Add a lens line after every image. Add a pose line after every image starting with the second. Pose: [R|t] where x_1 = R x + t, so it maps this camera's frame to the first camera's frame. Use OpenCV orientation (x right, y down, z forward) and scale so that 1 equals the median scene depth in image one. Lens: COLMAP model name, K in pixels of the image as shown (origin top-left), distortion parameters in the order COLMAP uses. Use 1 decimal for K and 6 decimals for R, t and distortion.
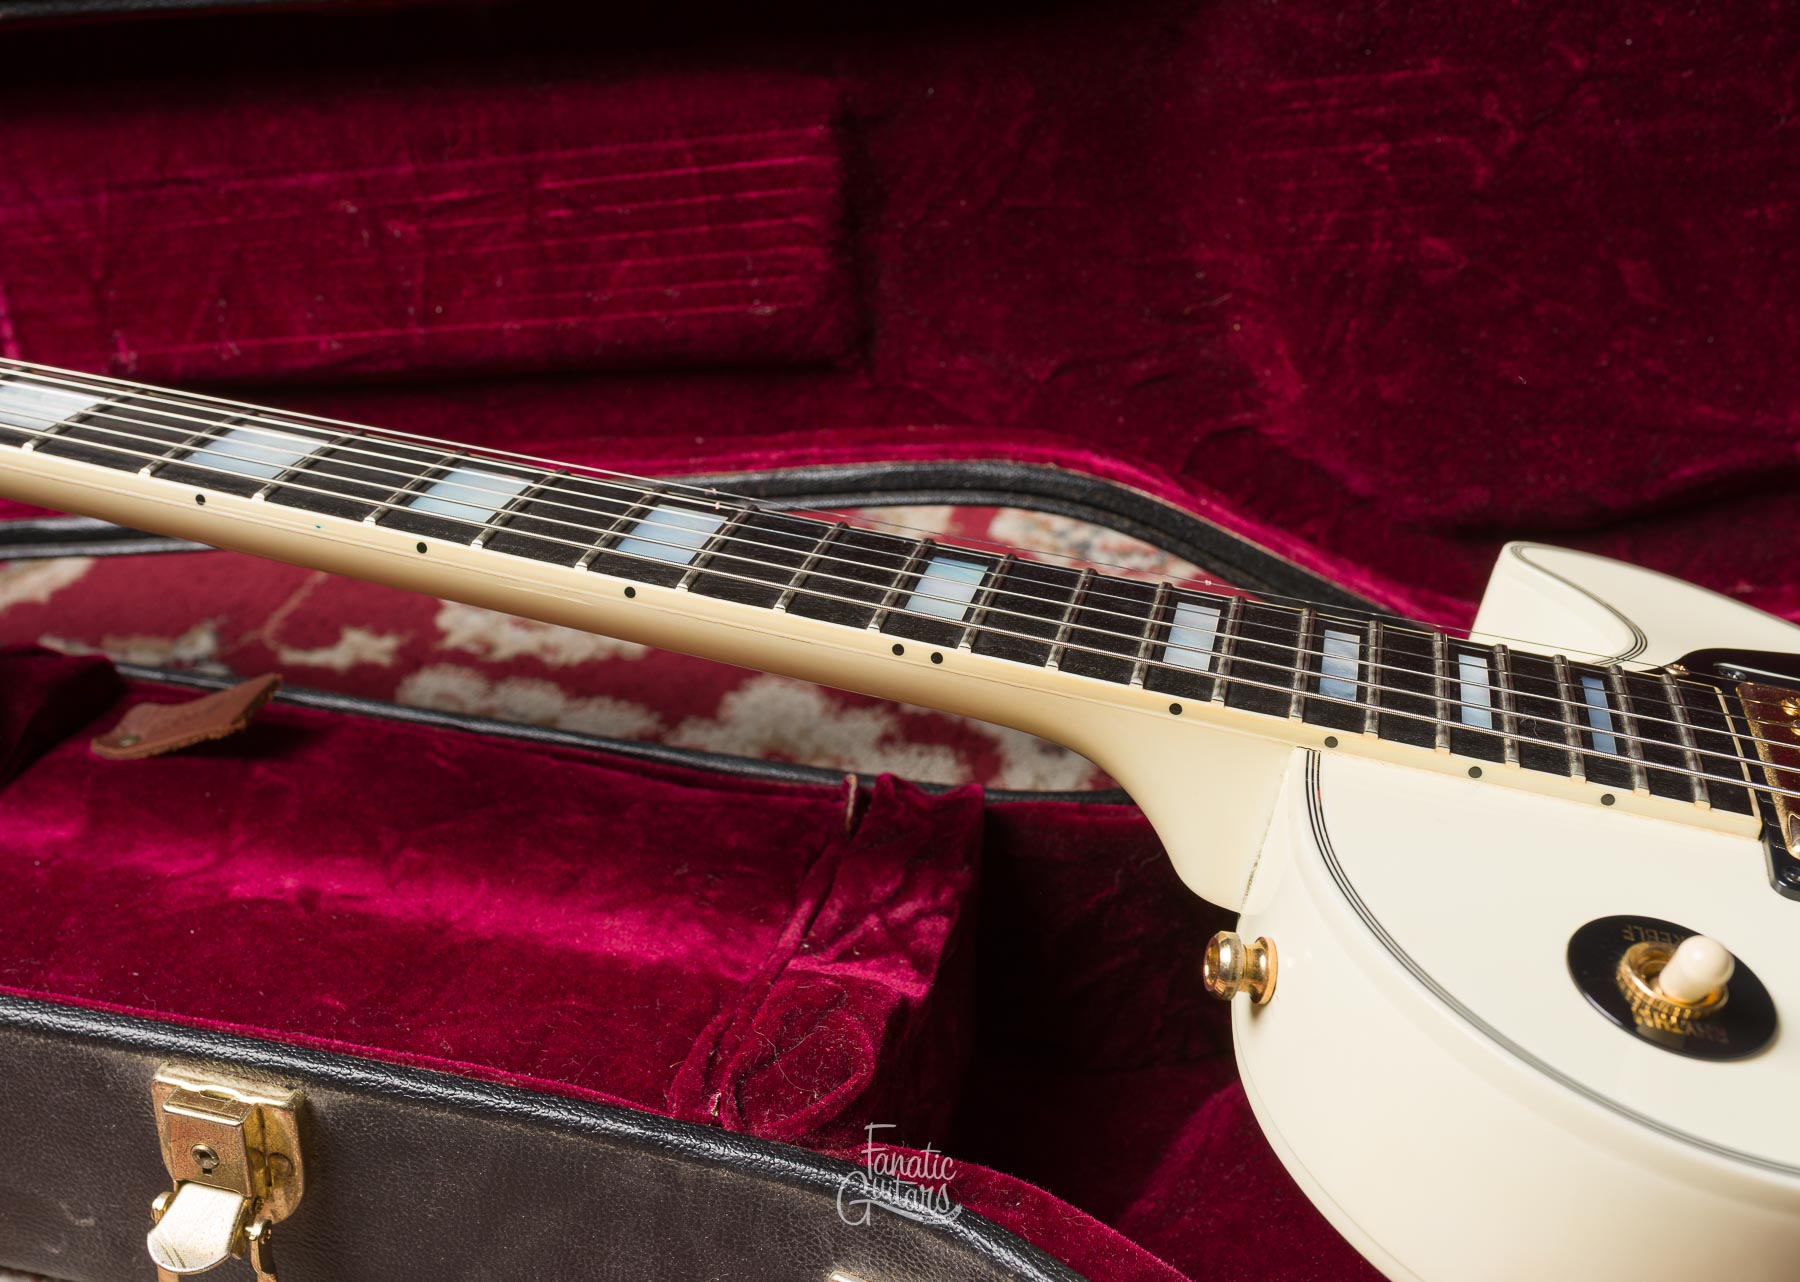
lens RADIAL K [[1901.7, 0, 842.2], [0, 1901.7, 674.5], [0, 0, 1]] dist [0.021954, 0.000000]
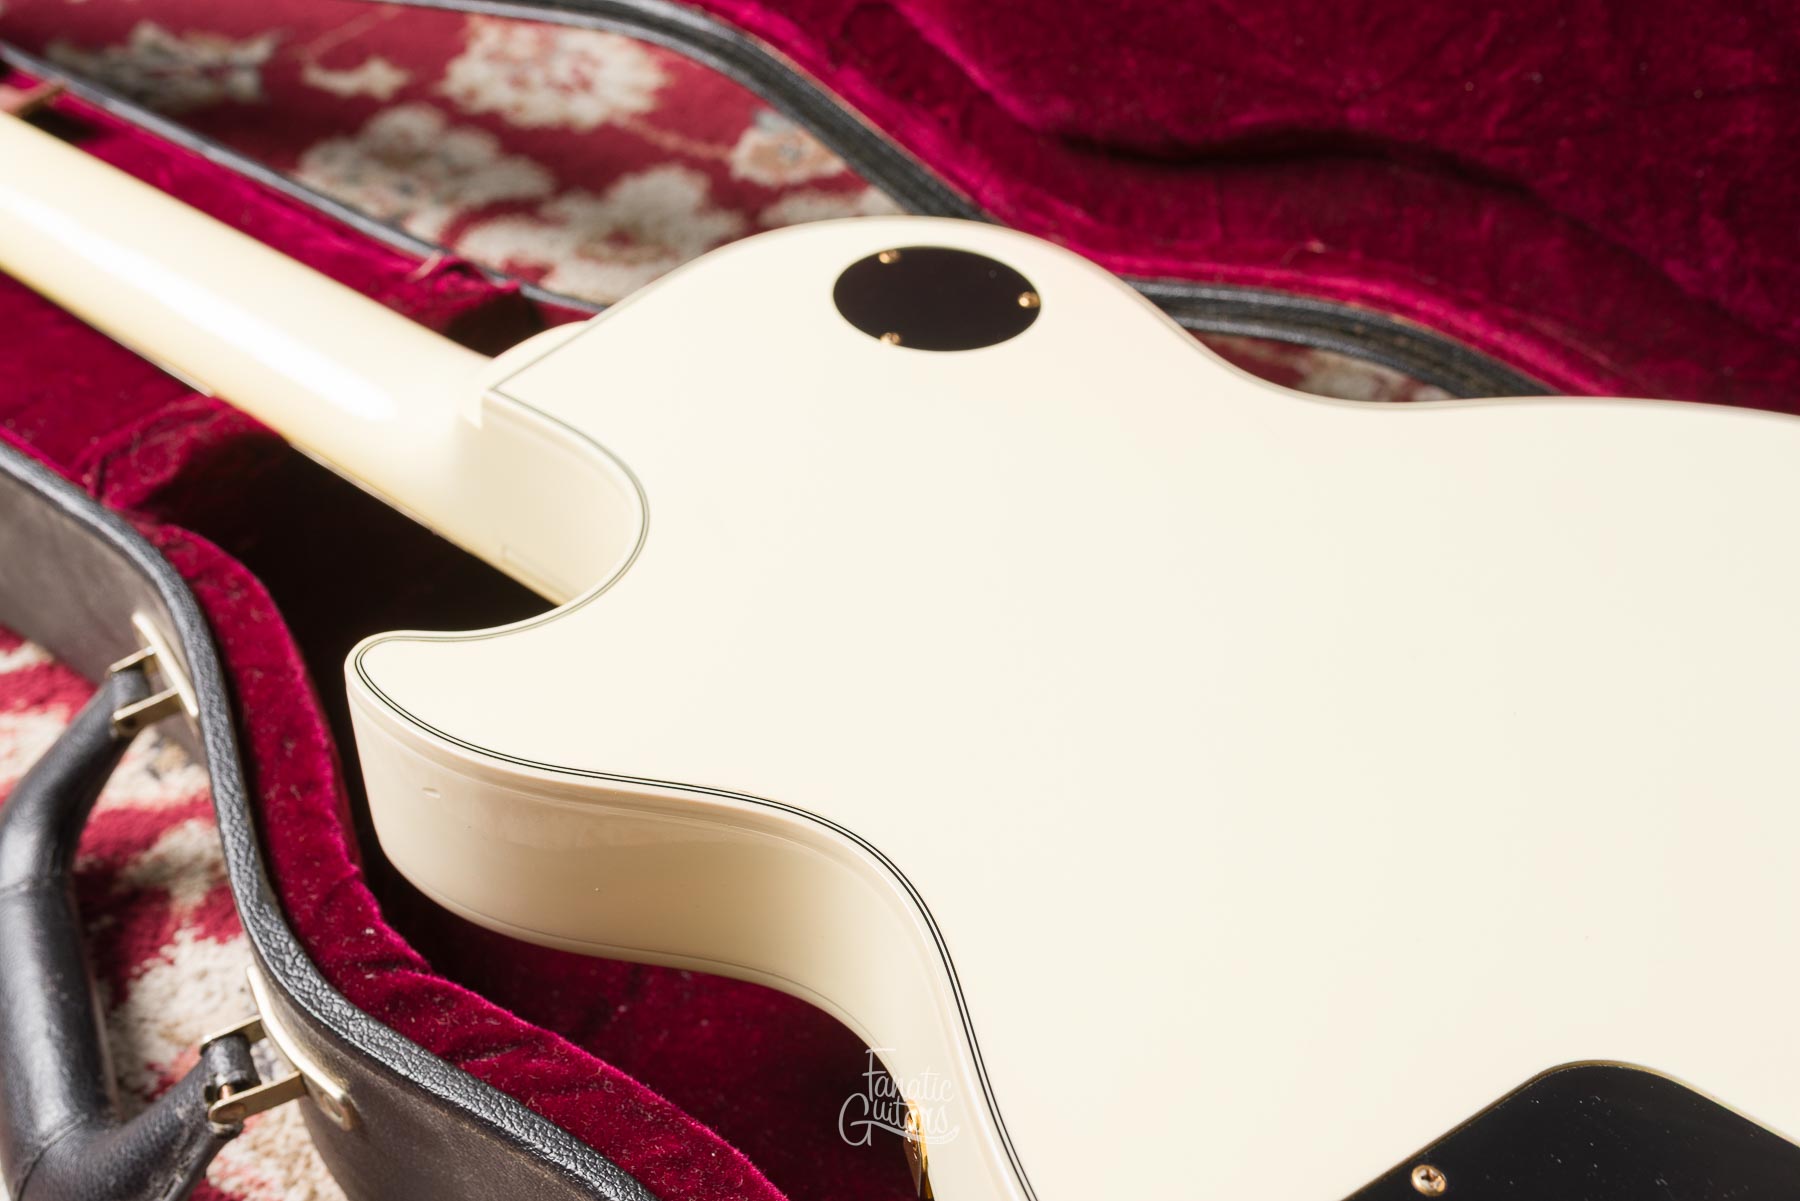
lens RADIAL K [[1788.5, 0, 906.0], [0, 1788.5, 608.8], [0, 0, 1]] dist [0.009434, 0.000000]
pose [[0.943236, 0.241966, -0.227504, 0.541059], [-0.182115, 0.949647, 0.254959, -0.067105], [0.277740, -0.199055, 0.939807, 0.002861]]
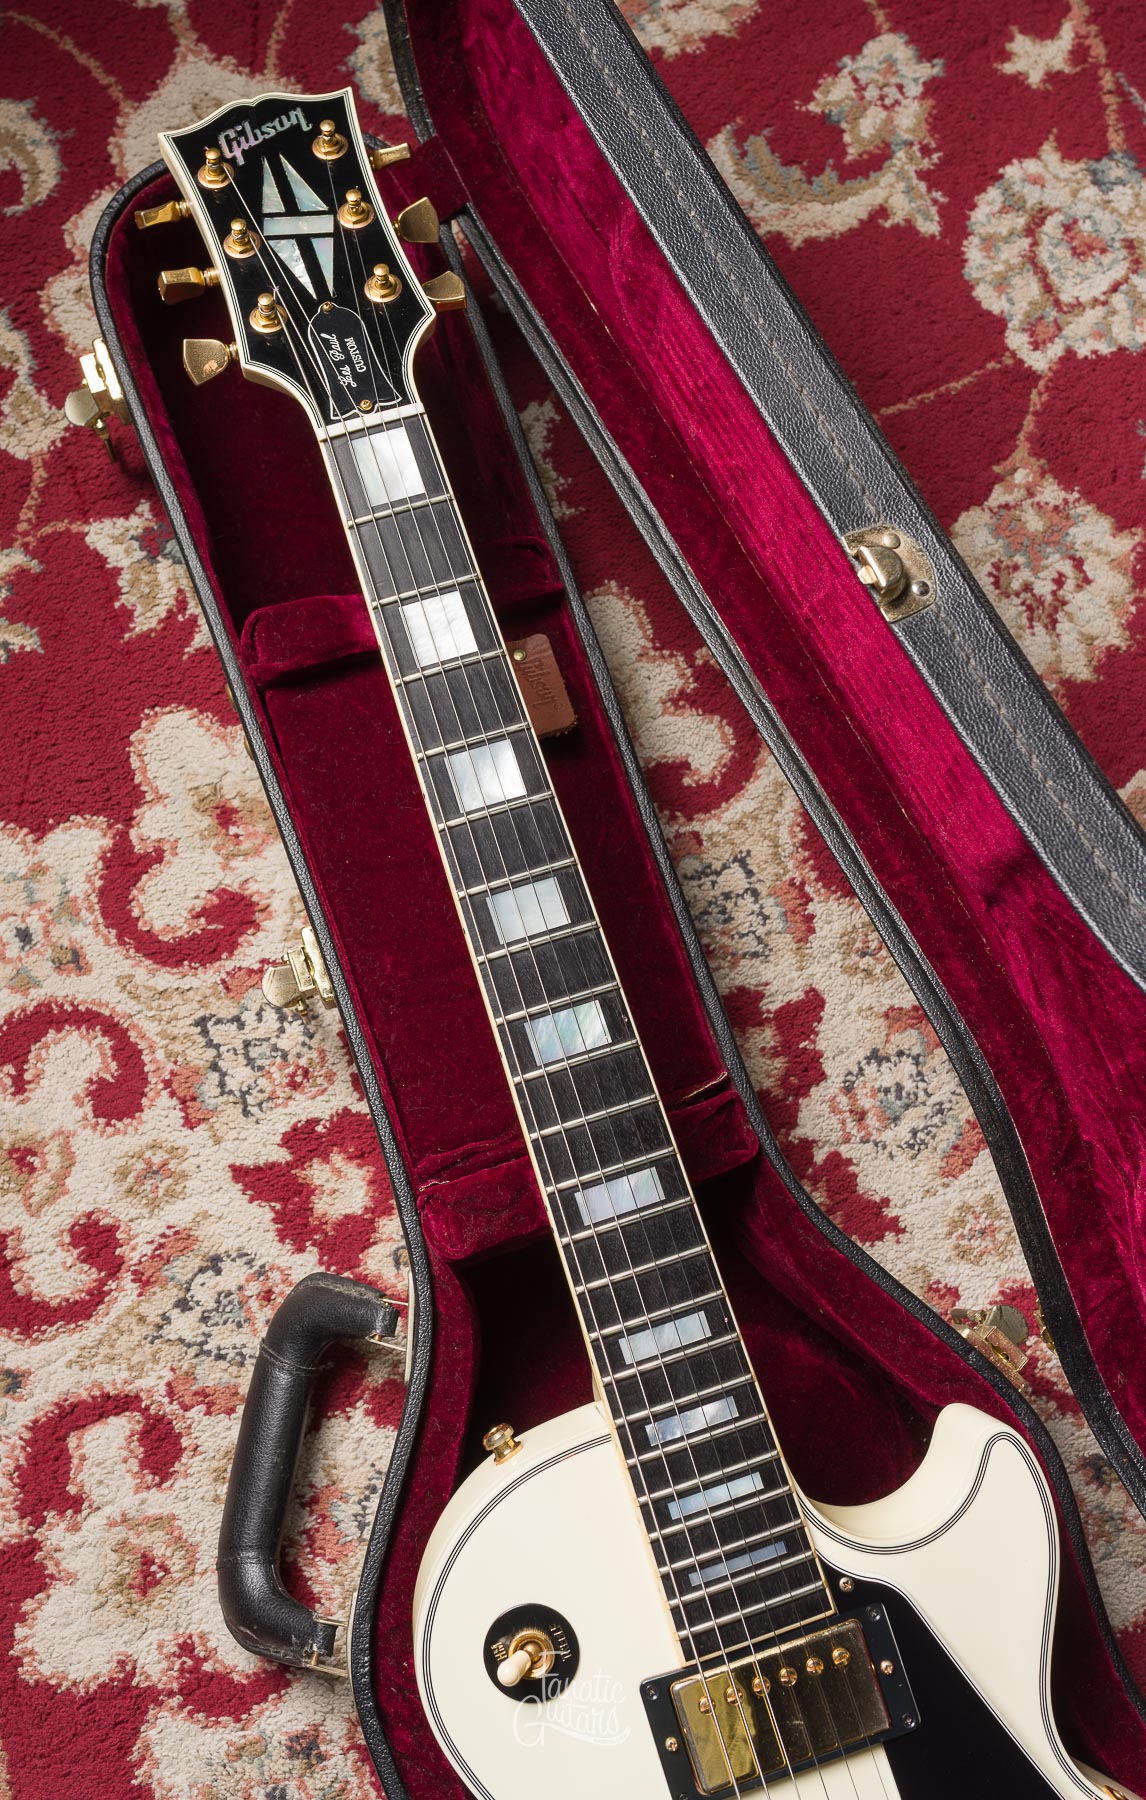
lens RADIAL K [[1849.3, 0, 515.8], [0, 1849.3, 849.9], [0, 0, 1]] dist [0.007828, 0.000000]
pose [[0.548482, 0.812992, -0.195477, 0.053943], [-0.412950, 0.466648, 0.782120, -1.062228], [0.727077, -0.348257, 0.591673, 0.046409]]
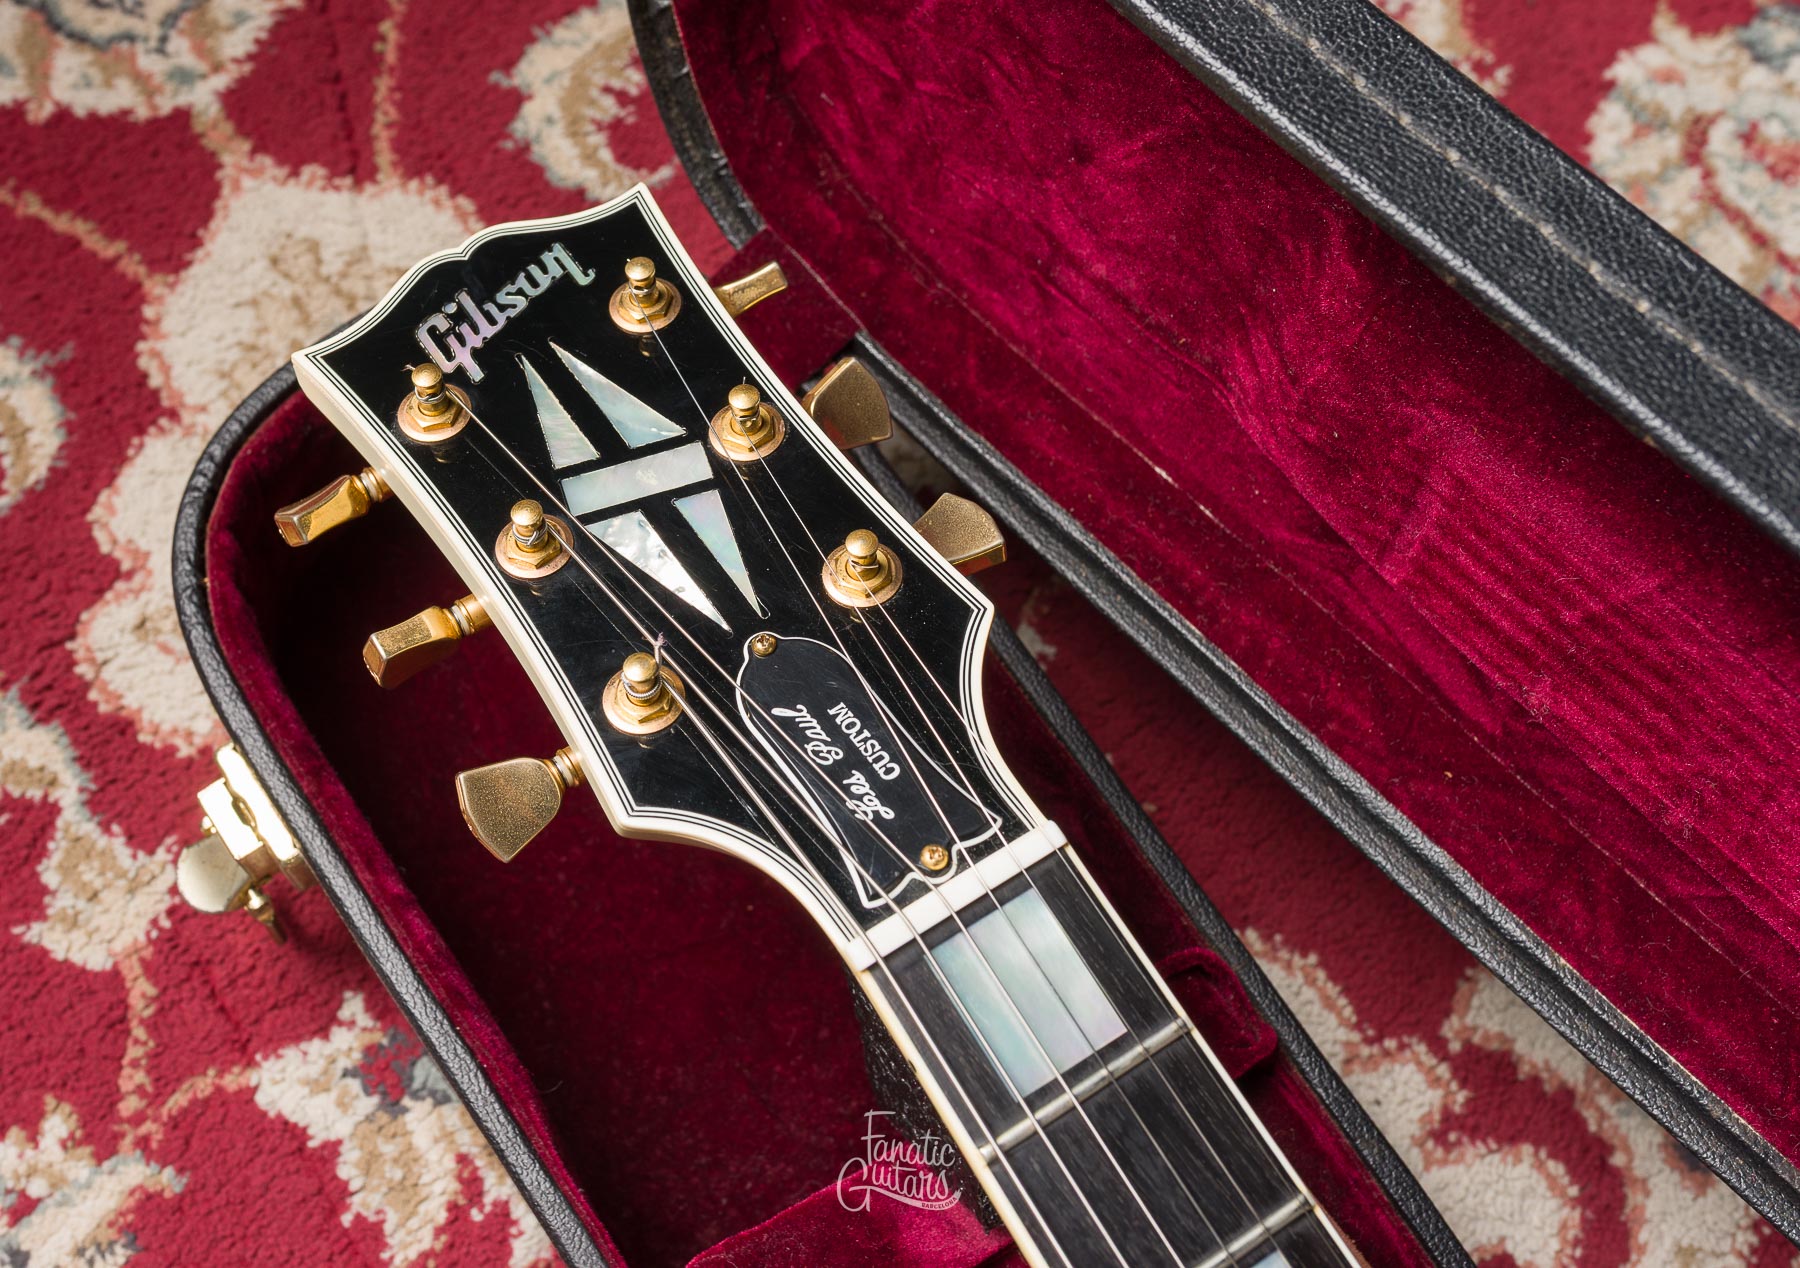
lens RADIAL K [[2096.7, 0, 739.9], [0, 2096.7, 549.7], [0, 0, 1]] dist [0.011266, 0.000000]
pose [[0.736675, 0.621087, -0.267508, -0.445162], [-0.330888, 0.676043, 0.658392, -0.615703], [0.589765, -0.396506, 0.703534, 0.397249]]
